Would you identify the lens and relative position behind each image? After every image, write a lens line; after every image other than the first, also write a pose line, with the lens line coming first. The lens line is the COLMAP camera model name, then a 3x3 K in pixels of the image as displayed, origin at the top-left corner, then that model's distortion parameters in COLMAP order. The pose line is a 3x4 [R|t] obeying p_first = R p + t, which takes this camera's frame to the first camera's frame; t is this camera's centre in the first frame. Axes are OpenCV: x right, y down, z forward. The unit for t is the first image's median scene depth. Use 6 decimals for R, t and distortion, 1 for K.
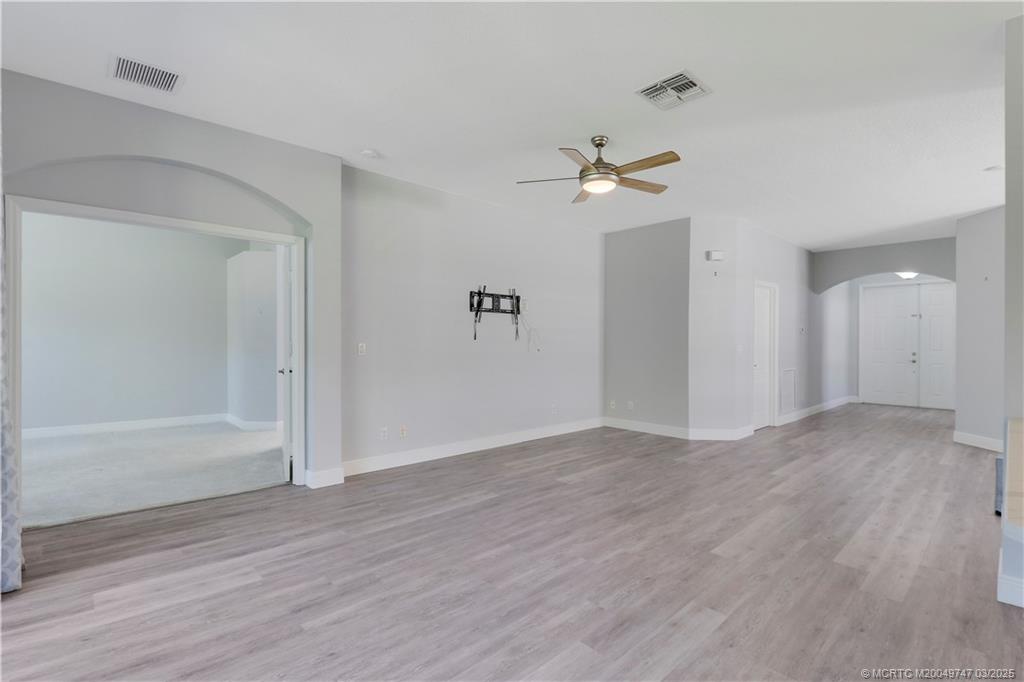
lens RADIAL K [[477.5, 0, 516.8], [0, 477.5, 344.9], [0, 0, 1]] dist [0.001848, -0.016718]
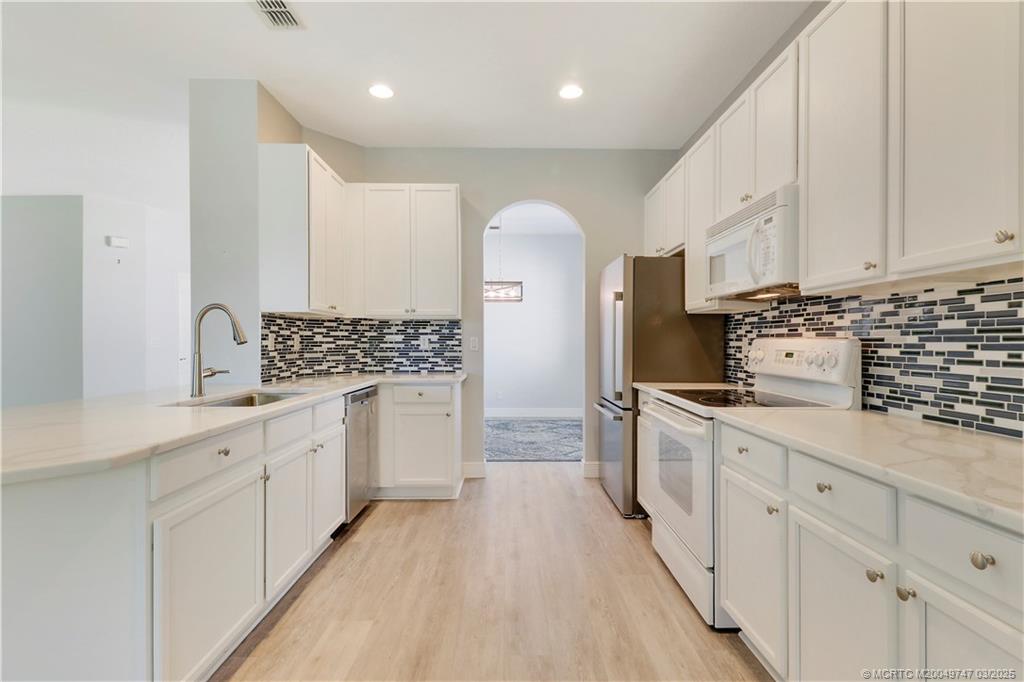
lens RADIAL K [[477.5, 0, 516.8], [0, 477.5, 344.9], [0, 0, 1]] dist [0.001848, -0.016718]
pose [[0.672330, -0.010255, 0.740181, 0.406586], [0.008407, 0.999945, 0.006217, 0.026609], [-0.740204, 0.002043, 0.672379, -0.337684]]
